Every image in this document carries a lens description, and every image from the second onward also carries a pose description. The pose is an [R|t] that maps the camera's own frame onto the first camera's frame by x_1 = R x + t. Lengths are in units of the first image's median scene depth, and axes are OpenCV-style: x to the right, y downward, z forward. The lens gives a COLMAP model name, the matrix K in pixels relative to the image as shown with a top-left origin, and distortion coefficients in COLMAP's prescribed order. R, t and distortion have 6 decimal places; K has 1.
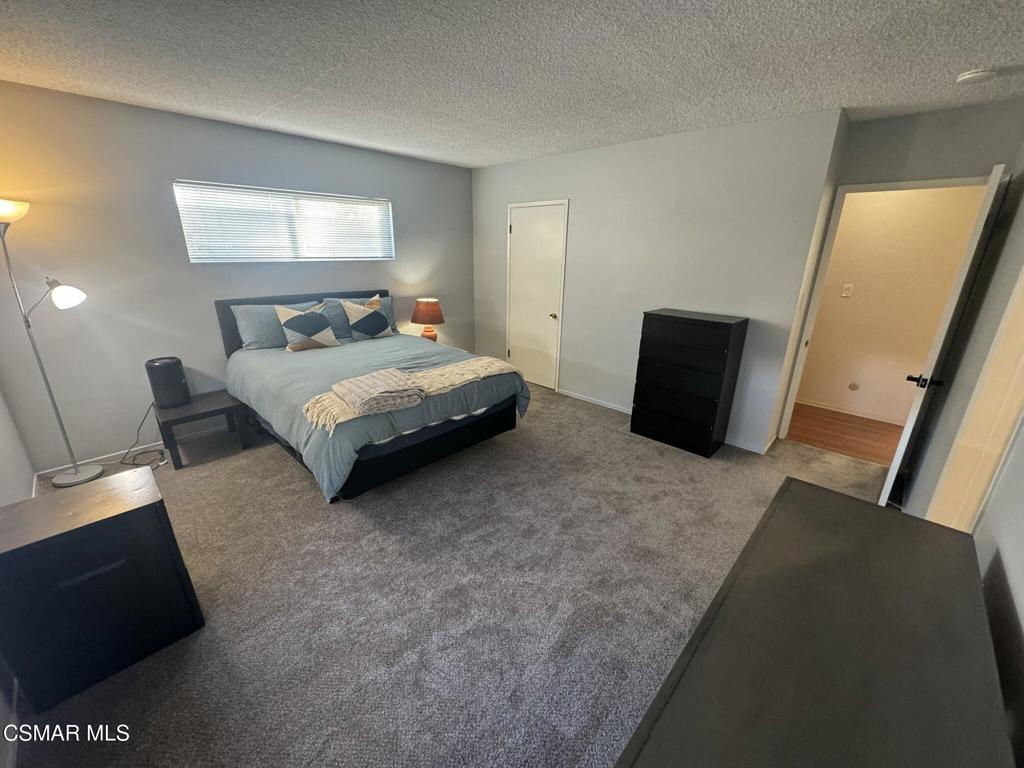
lens RADIAL K [[408.9, 0, 516.0], [0, 408.9, 382.3], [0, 0, 1]] dist [-0.010140, 0.001066]
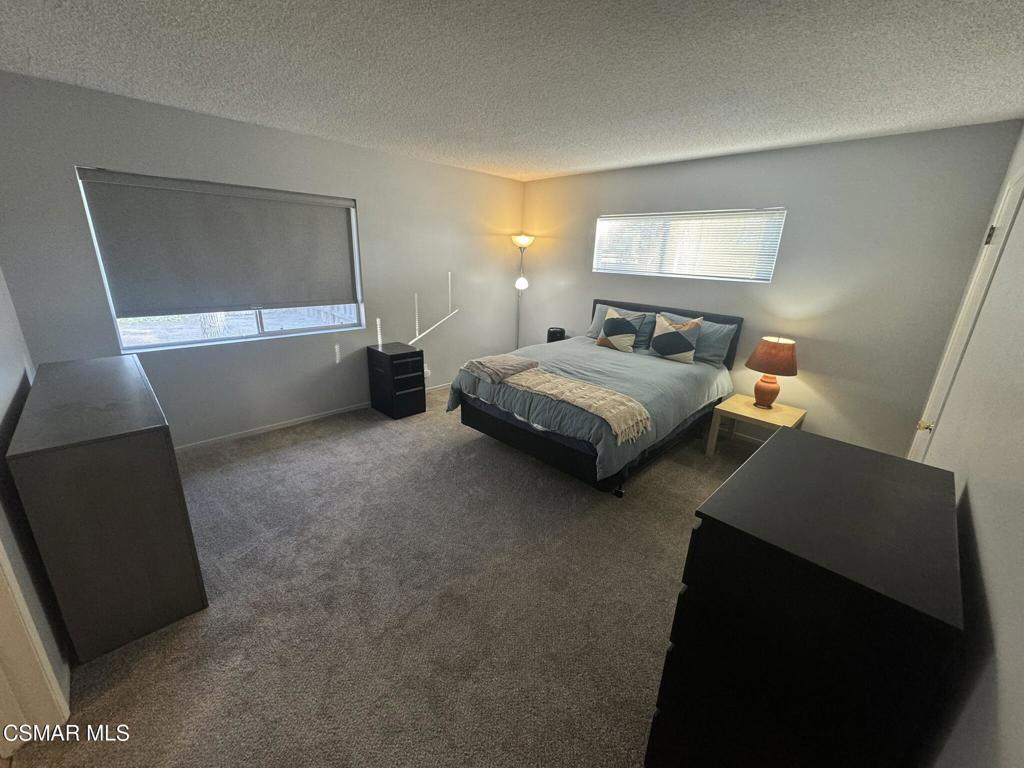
lens RADIAL K [[408.9, 0, 511.6], [0, 408.9, 383.9], [0, 0, 1]] dist [-0.010140, 0.001066]
pose [[-0.043513, 0.284231, -0.957768, 0.727323], [-0.350237, 0.893496, 0.281070, -0.241316], [0.935650, 0.347675, 0.060670, 0.768262]]
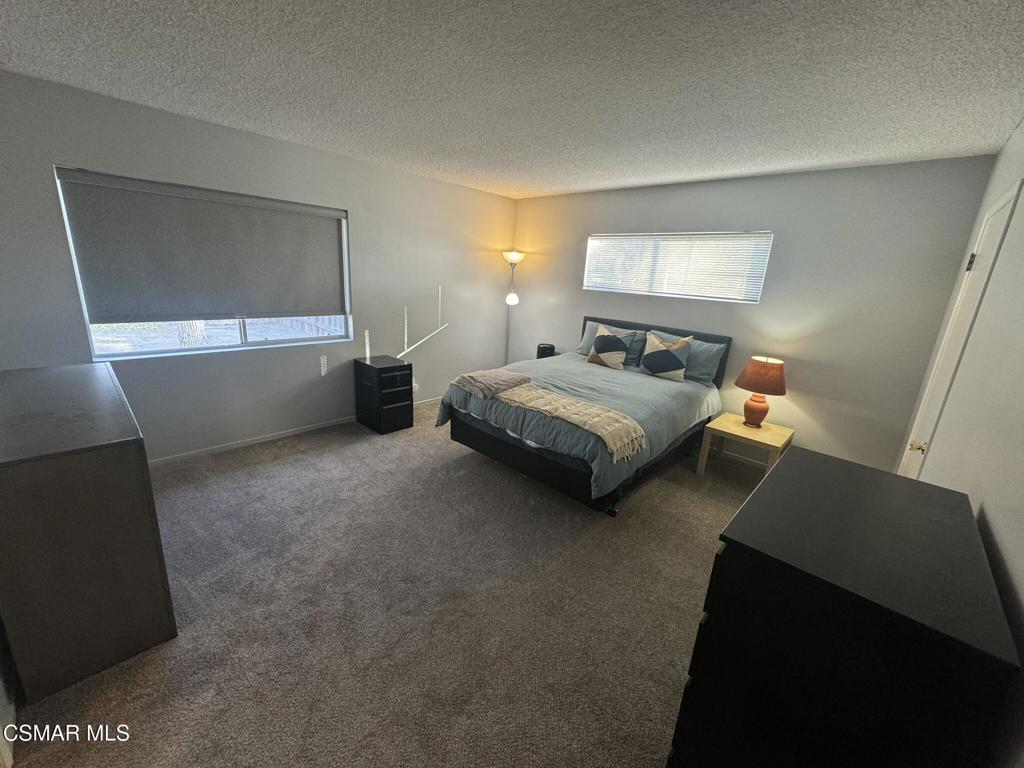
lens RADIAL K [[408.9, 0, 511.8], [0, 408.9, 383.5], [0, 0, 1]] dist [-0.010140, 0.001066]
pose [[-0.008566, 0.244779, -0.969541, 0.713043], [-0.374155, 0.898363, 0.230115, -0.228075], [0.927327, 0.364730, 0.083890, 0.751020]]
